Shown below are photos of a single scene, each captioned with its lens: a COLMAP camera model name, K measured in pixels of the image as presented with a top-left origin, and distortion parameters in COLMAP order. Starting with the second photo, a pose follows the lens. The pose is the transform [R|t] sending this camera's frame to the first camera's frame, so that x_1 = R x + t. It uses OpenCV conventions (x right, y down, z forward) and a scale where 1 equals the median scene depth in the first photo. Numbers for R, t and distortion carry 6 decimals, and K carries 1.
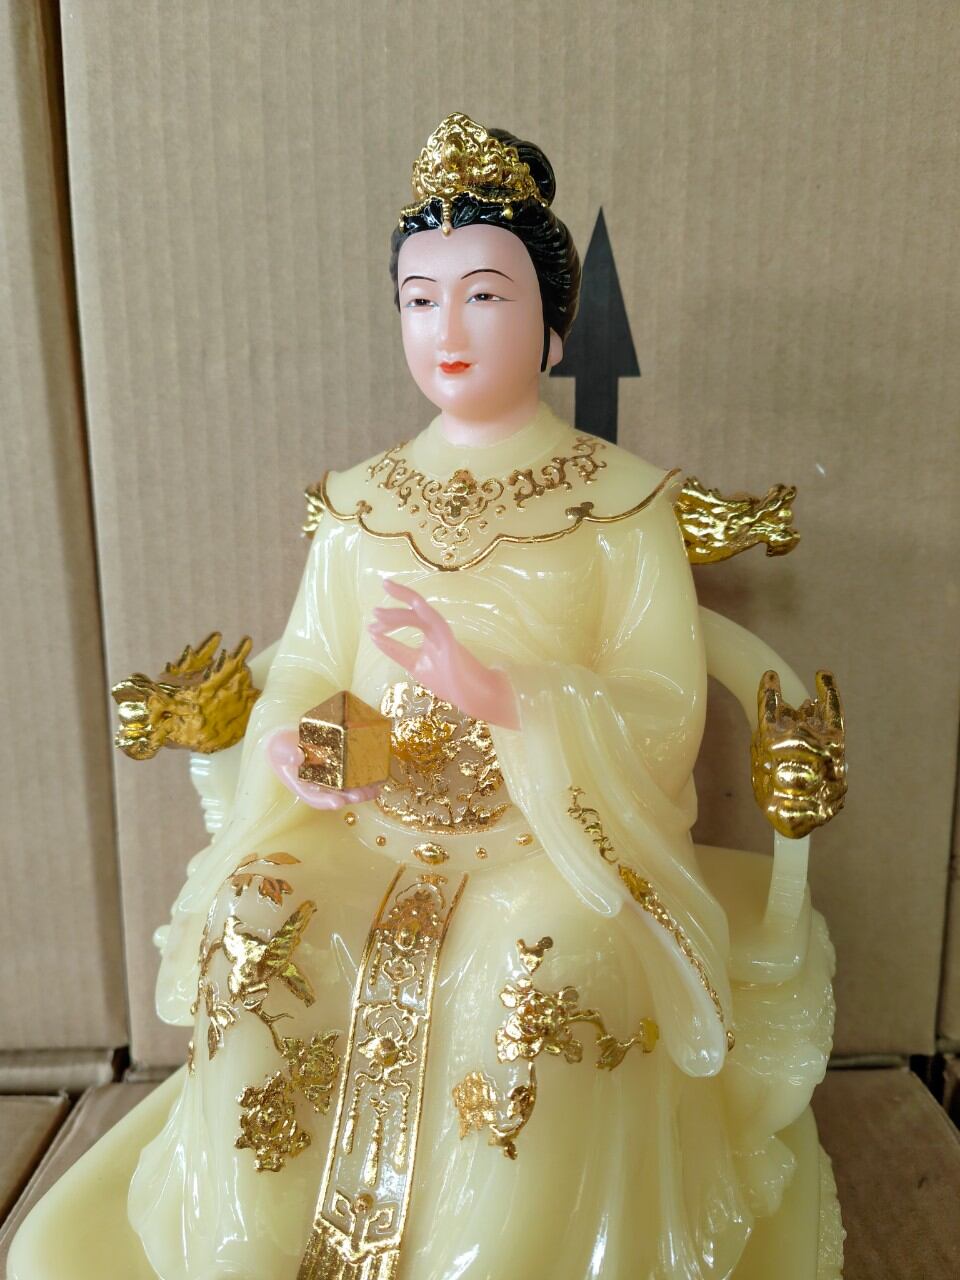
lens RADIAL K [[966.2, 0, 475.3], [0, 966.2, 644.6], [0, 0, 1]] dist [0.048057, -0.082947]
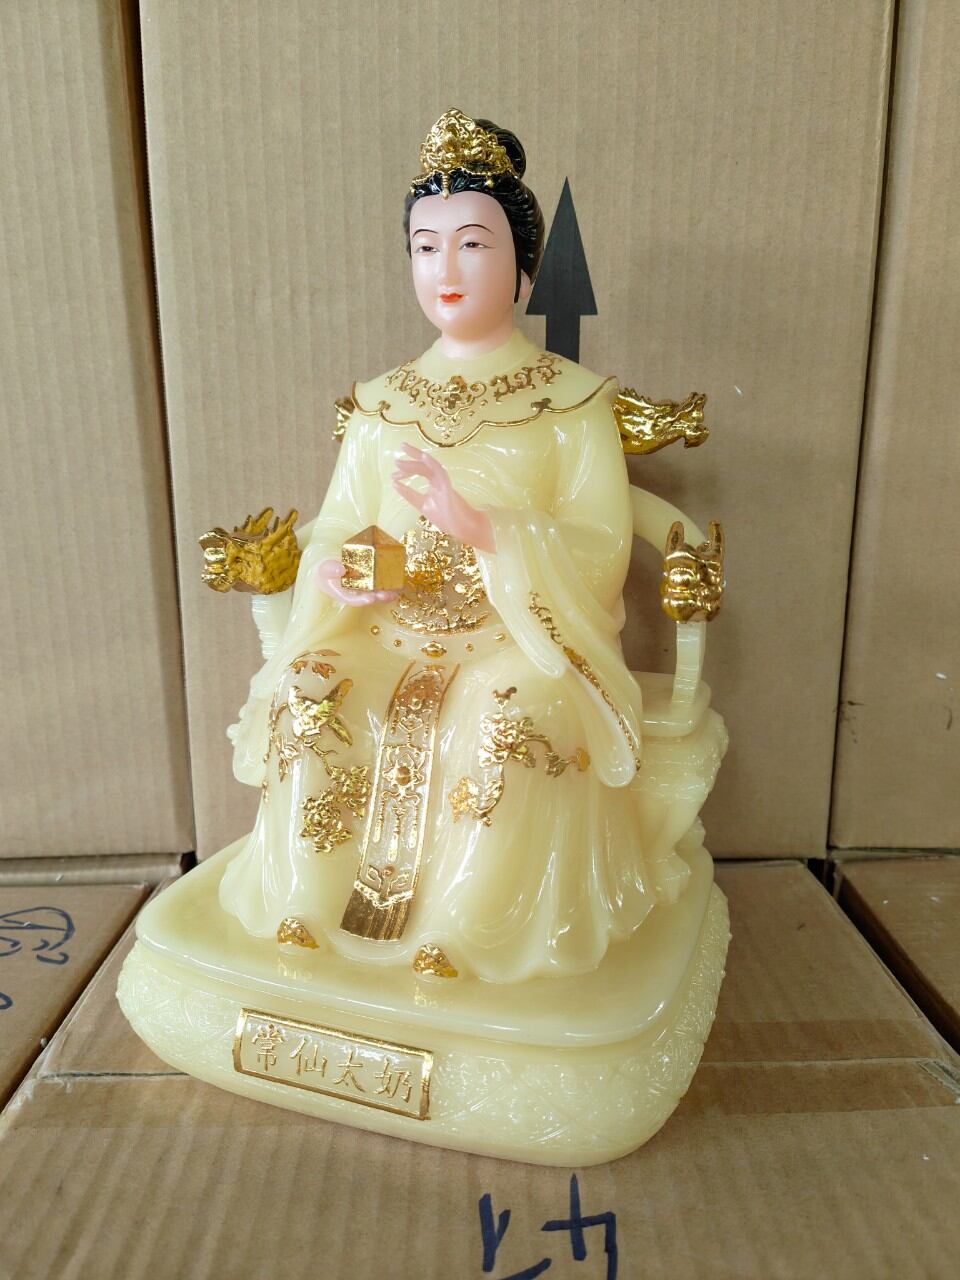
lens RADIAL K [[933.8, 0, 480.4], [0, 933.8, 649.4], [0, 0, 1]] dist [0.070993, -0.102910]
pose [[0.999952, 0.003474, 0.009180, 0.007307], [-0.003868, 0.999058, 0.043212, 0.117513], [-0.009021, -0.043245, 0.999024, -0.269512]]
